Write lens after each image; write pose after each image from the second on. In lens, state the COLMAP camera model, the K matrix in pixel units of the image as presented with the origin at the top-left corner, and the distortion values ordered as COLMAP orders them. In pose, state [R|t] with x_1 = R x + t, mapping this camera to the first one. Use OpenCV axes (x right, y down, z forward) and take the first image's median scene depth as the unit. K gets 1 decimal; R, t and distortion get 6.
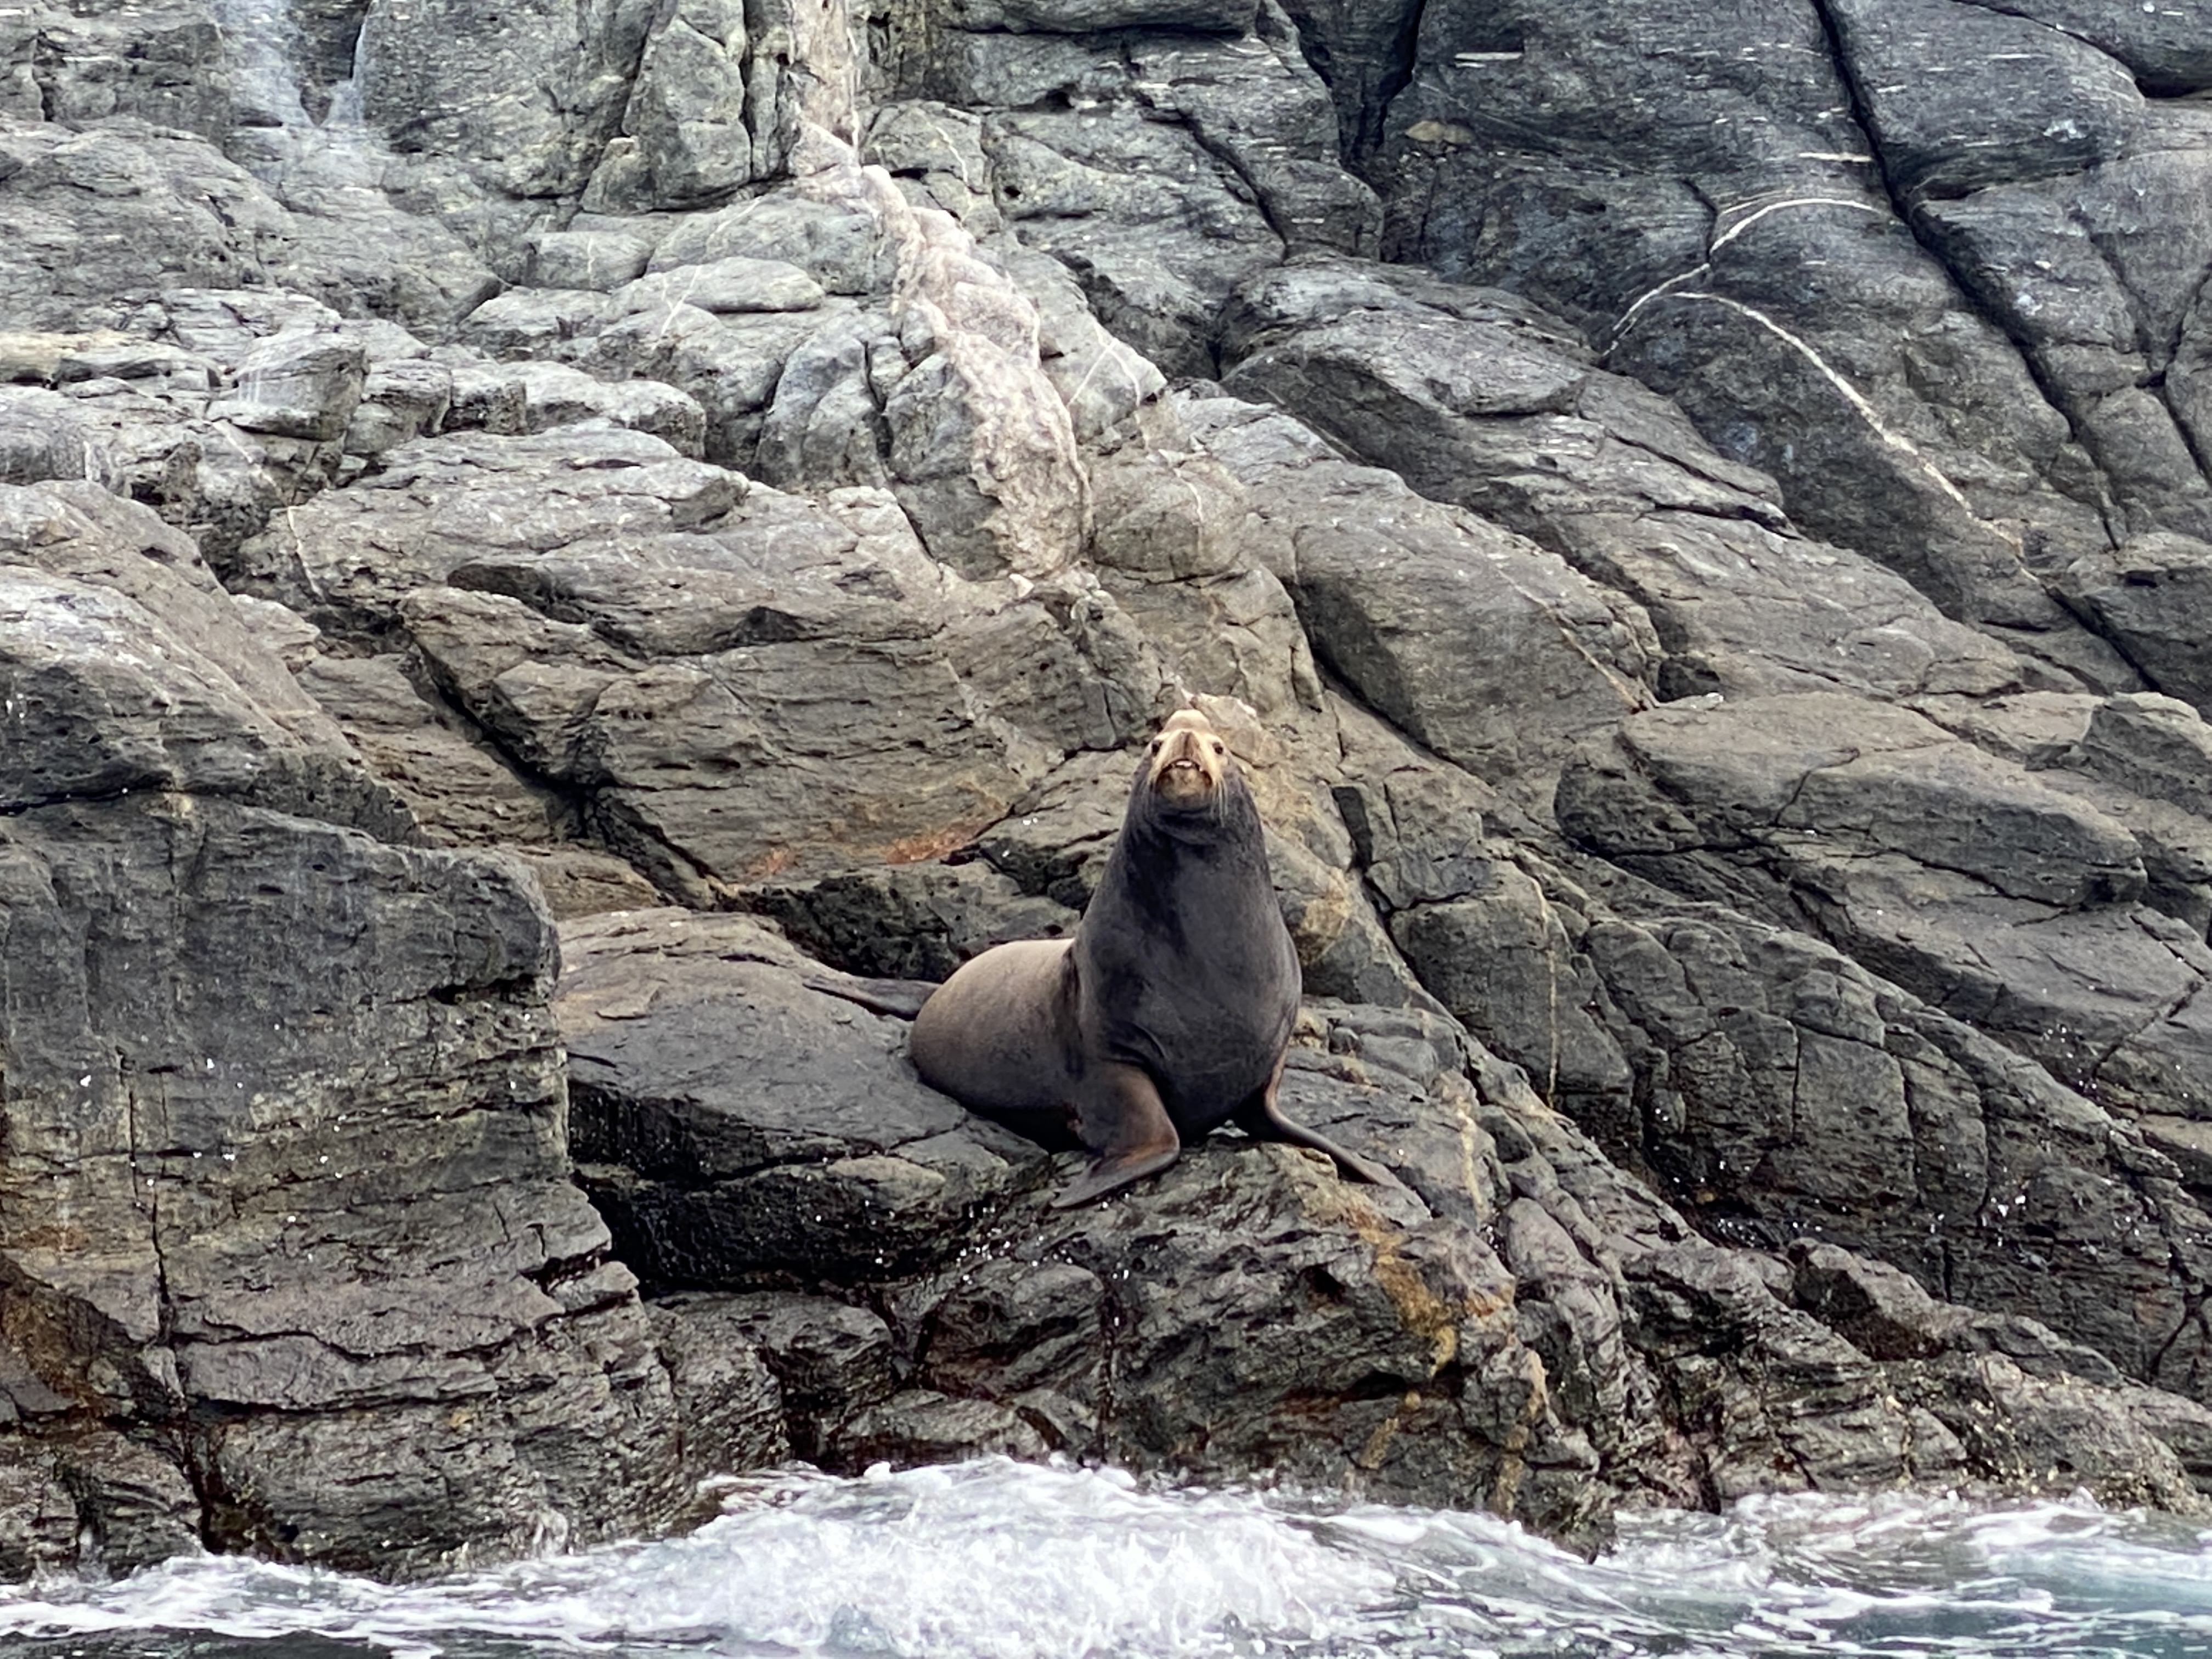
lens RADIAL K [[8654.0, 0, 1106.5], [0, 8654.0, 824.6], [0, 0, 1]] dist [0.042994, 0.000000]
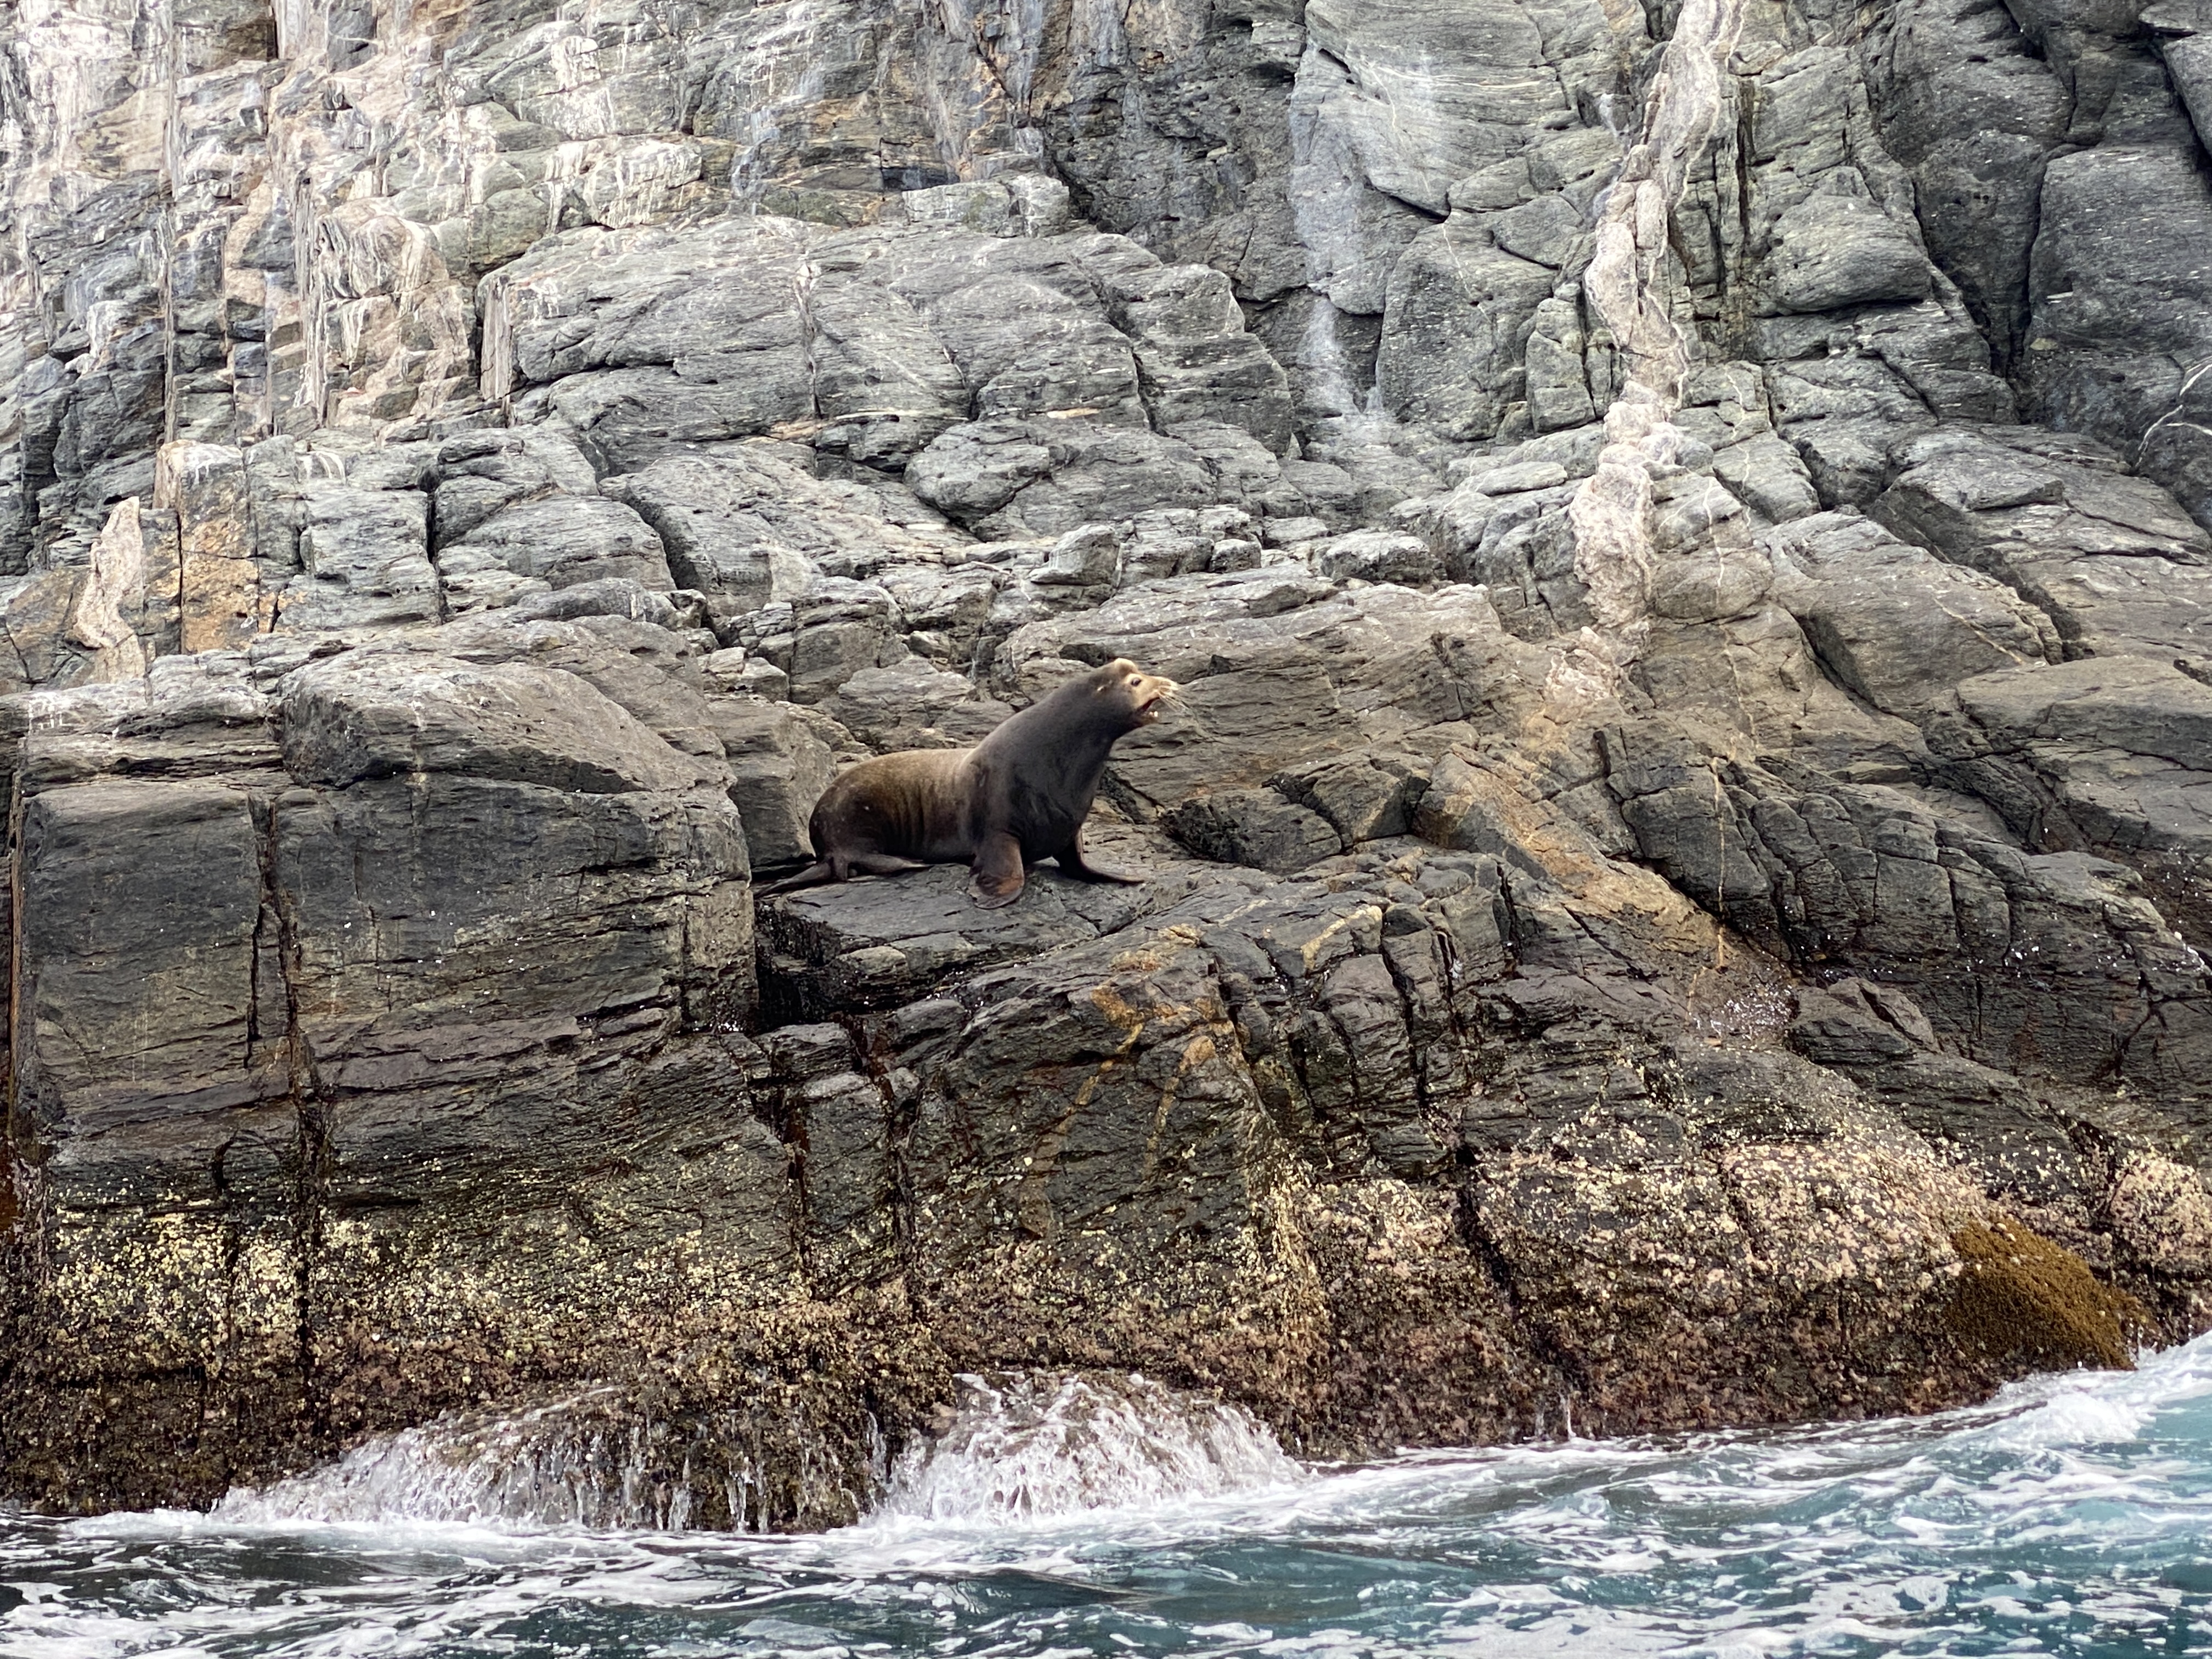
lens RADIAL K [[4872.9, 0, 1105.9], [0, 4872.9, 842.6], [0, 0, 1]] dist [0.114386, 0.000000]
pose [[0.883849, -0.065741, -0.463129, 0.346144], [0.061930, 0.997805, -0.023448, 0.030683], [0.463654, -0.007957, 0.885981, 0.079950]]
